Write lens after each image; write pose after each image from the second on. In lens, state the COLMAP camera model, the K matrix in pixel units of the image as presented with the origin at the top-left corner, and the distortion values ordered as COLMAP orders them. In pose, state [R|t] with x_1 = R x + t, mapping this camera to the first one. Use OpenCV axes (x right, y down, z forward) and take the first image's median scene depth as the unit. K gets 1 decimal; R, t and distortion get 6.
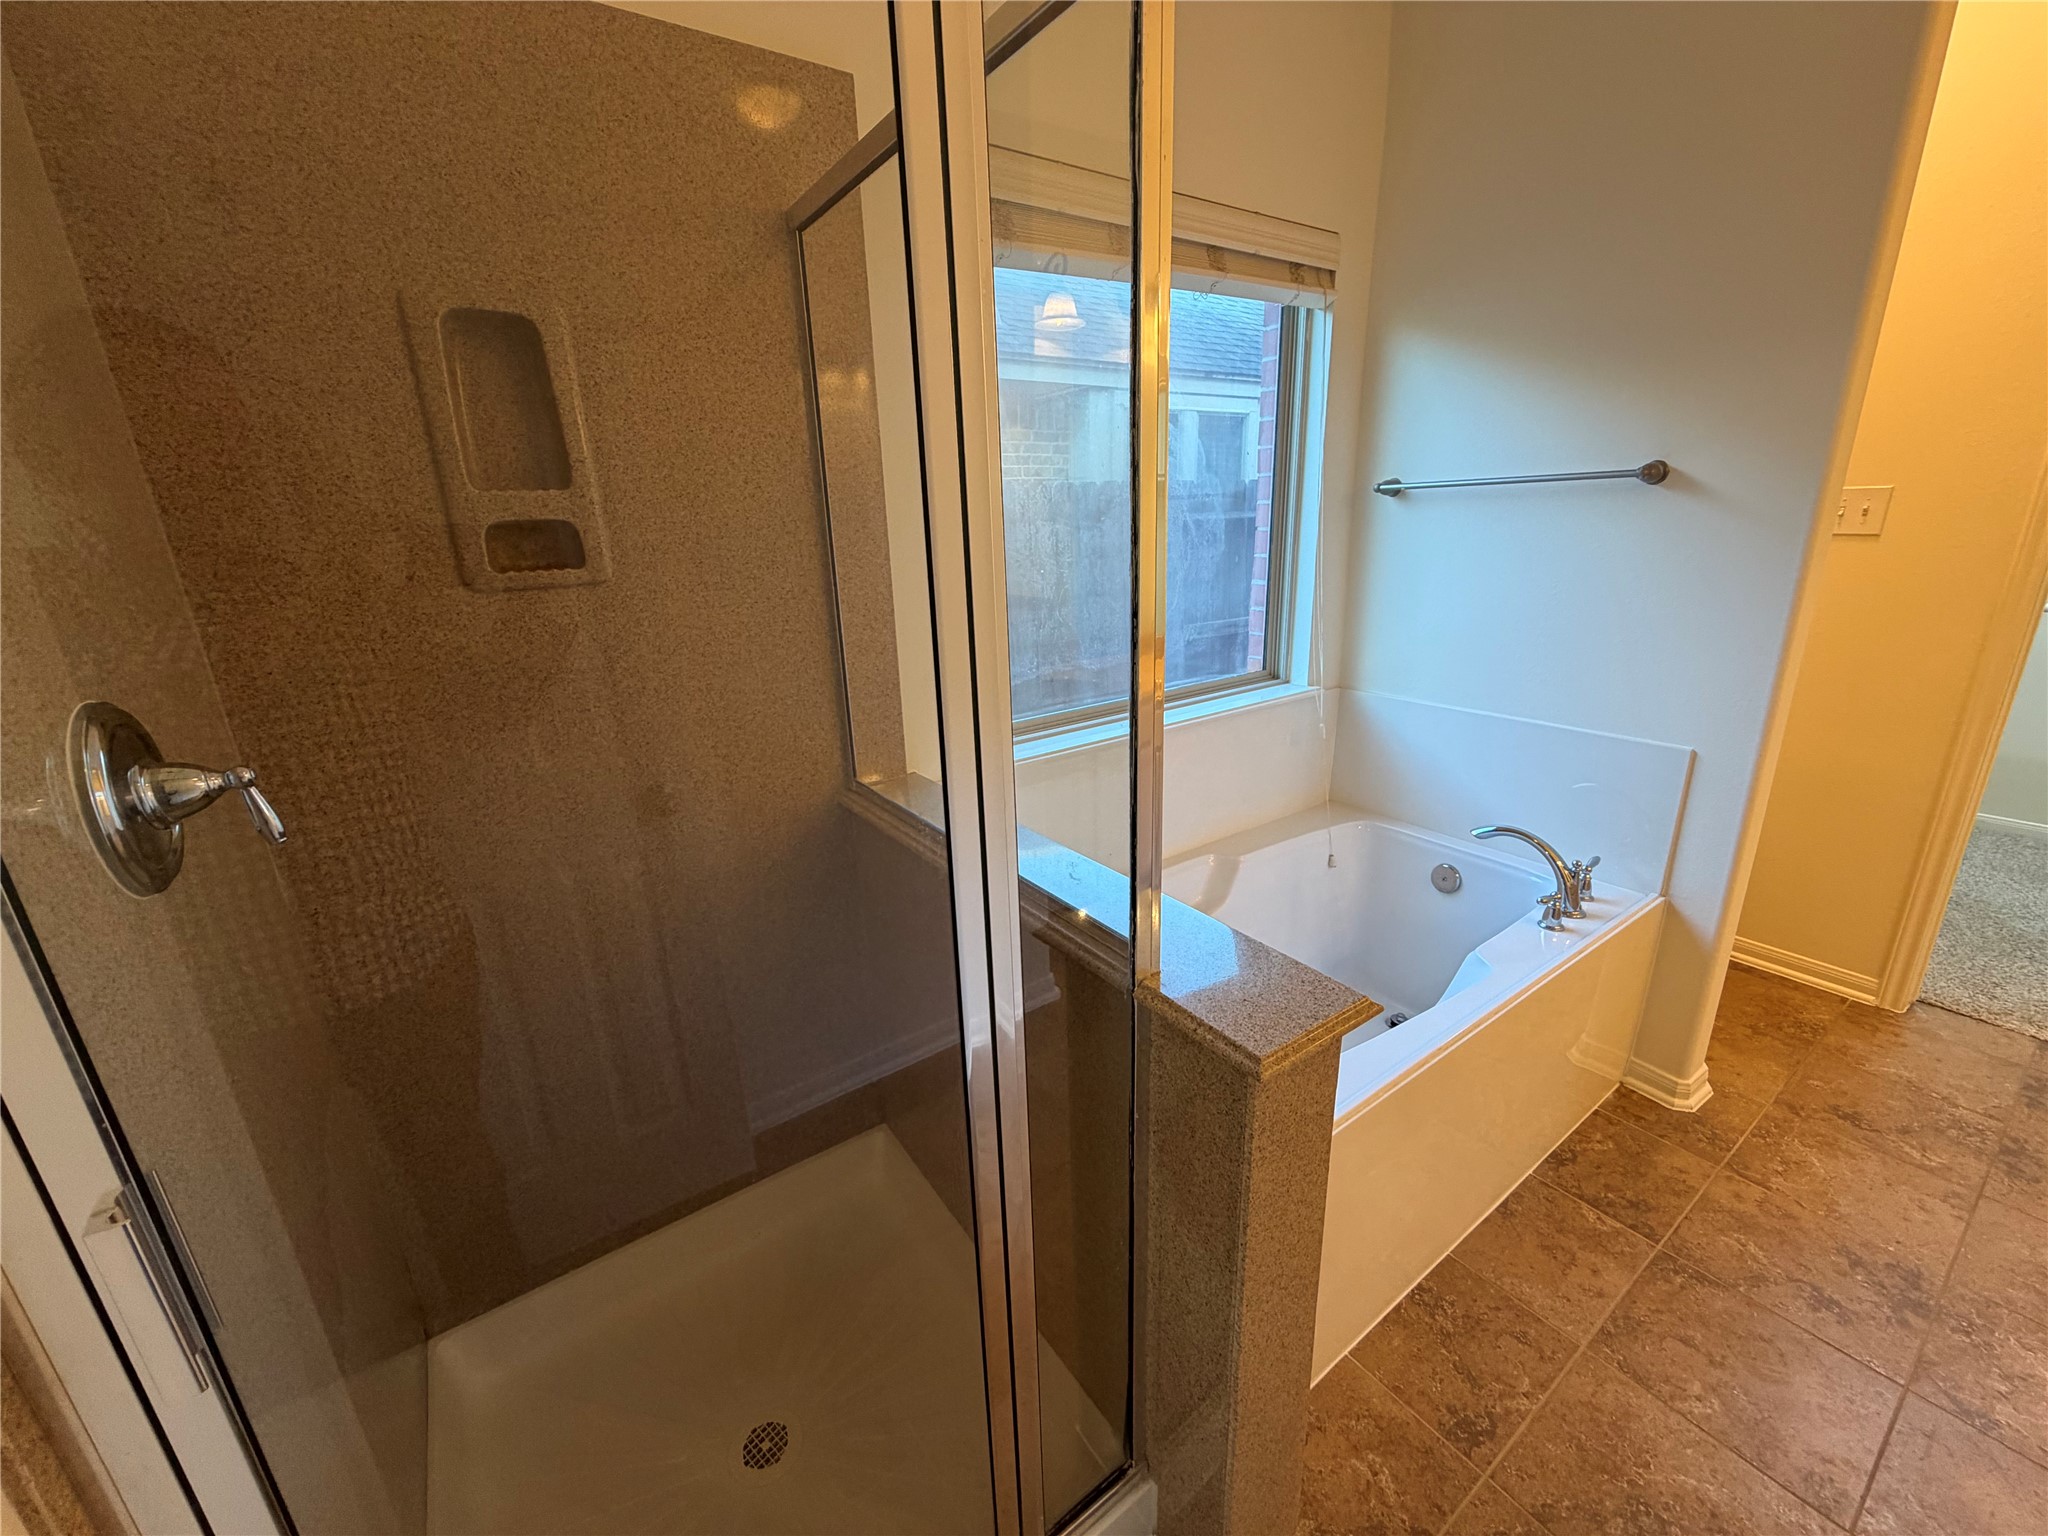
lens RADIAL K [[815.6, 0, 1016.7], [0, 815.6, 765.7], [0, 0, 1]] dist [0.000301, 0.000881]
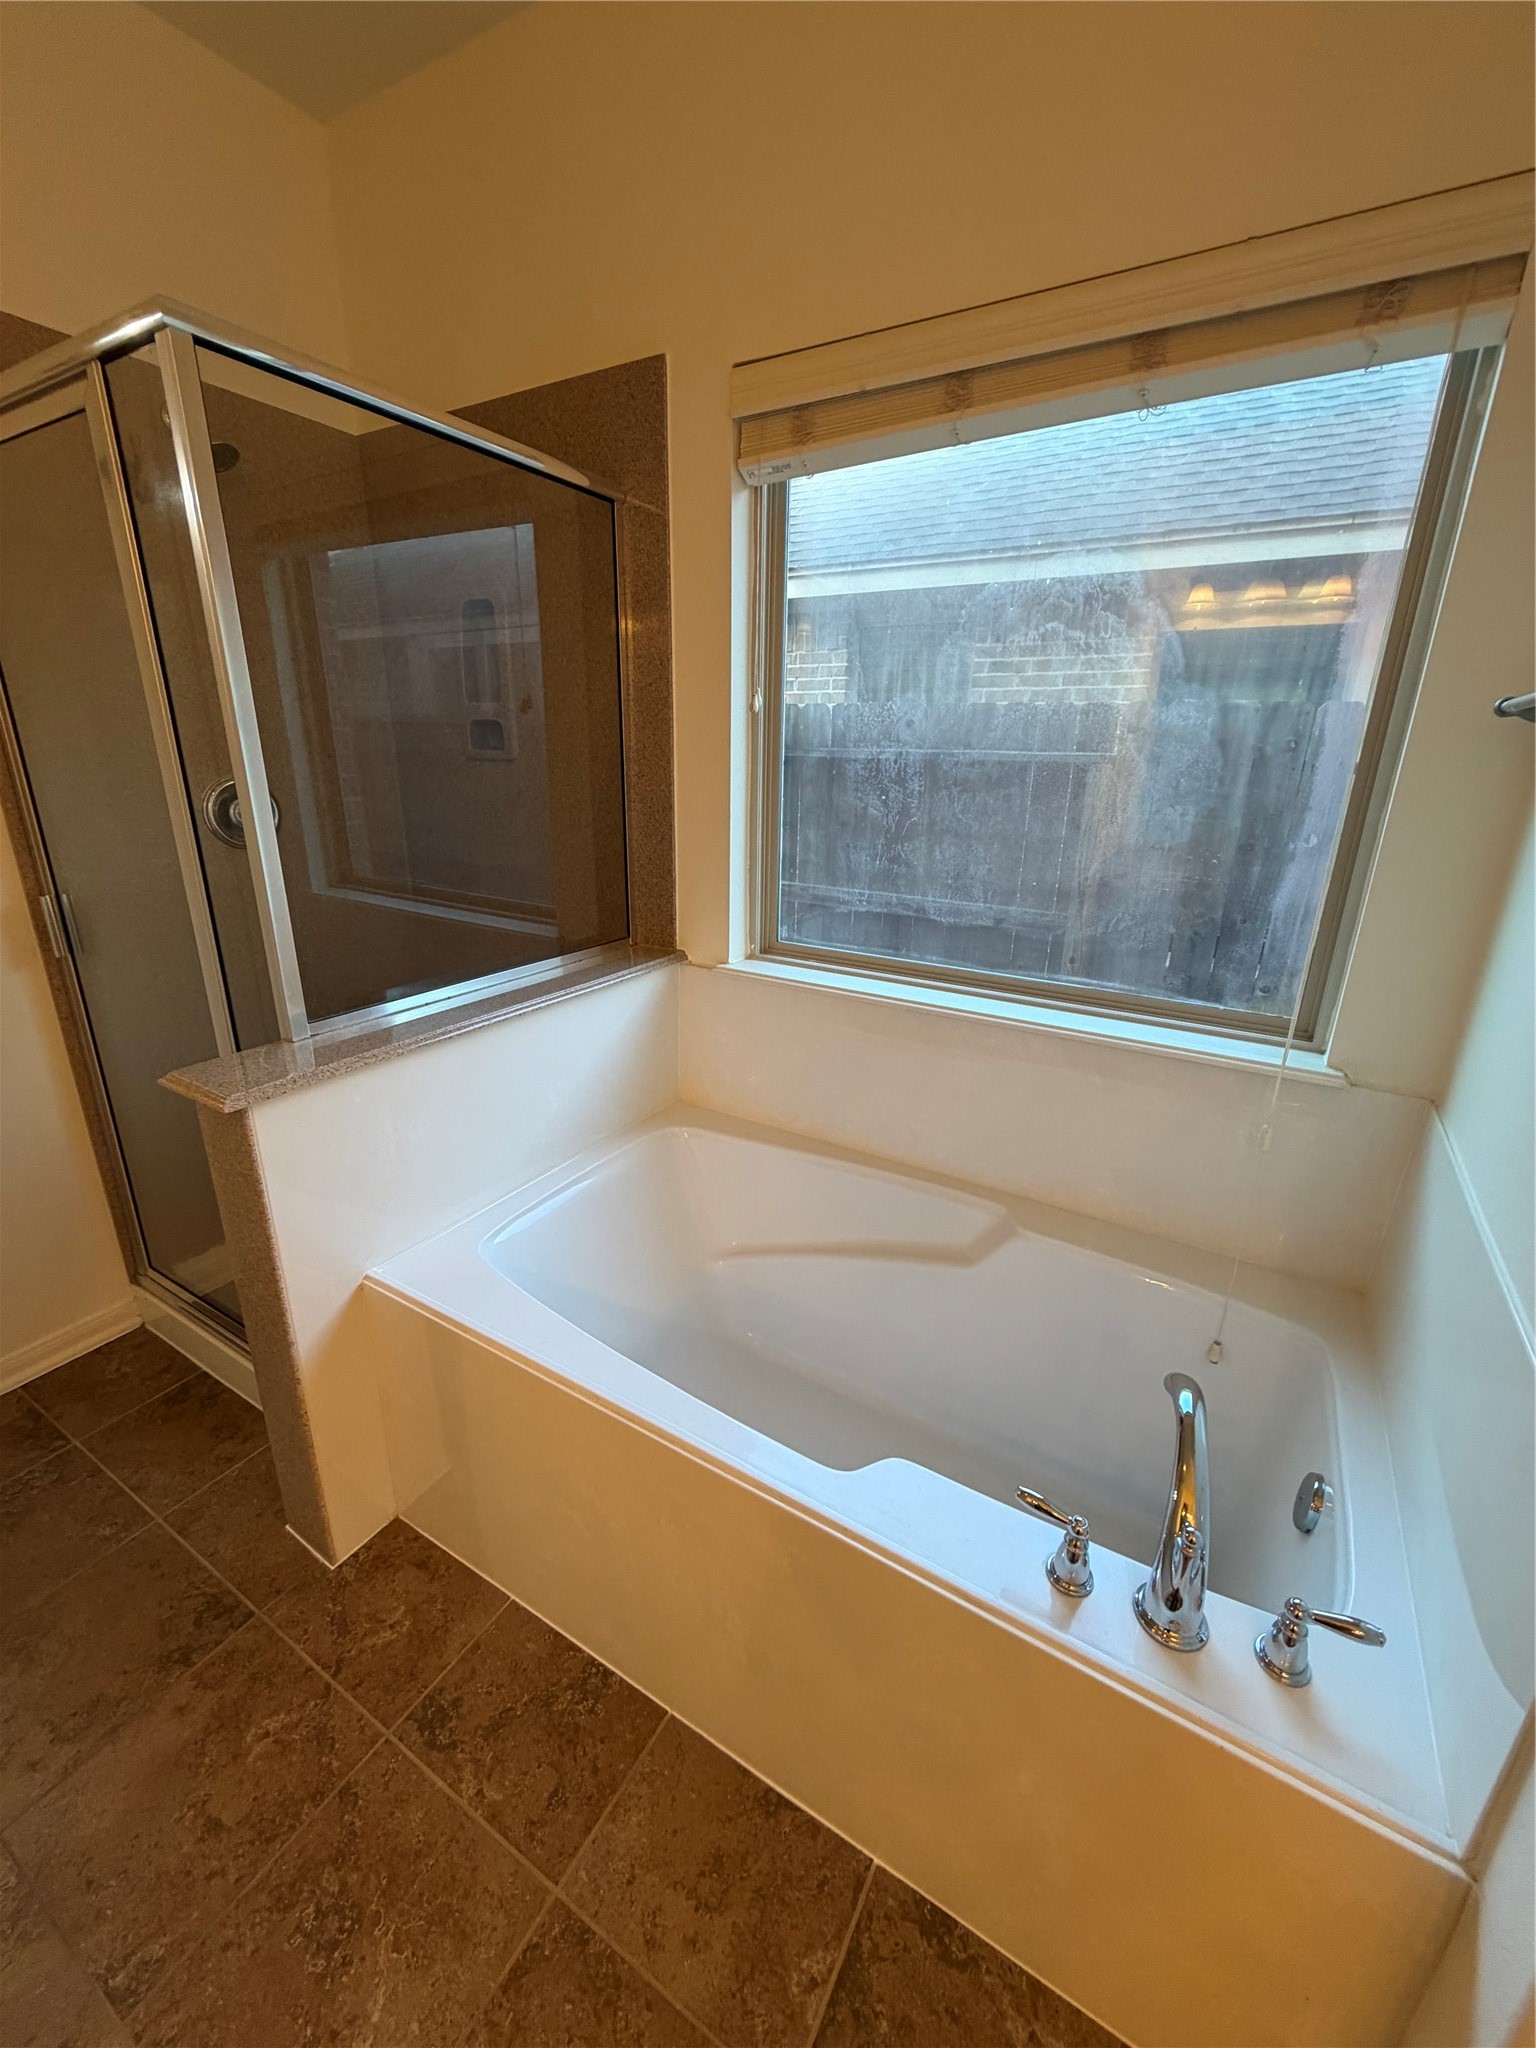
lens RADIAL K [[815.6, 0, 774.2], [0, 815.6, 1016.8], [0, 0, 1]] dist [0.000301, 0.000881]
pose [[0.413129, 0.327533, -0.849733, 0.998063], [-0.301370, 0.929680, 0.211827, -0.200092], [0.859361, 0.168573, 0.482786, 0.598586]]
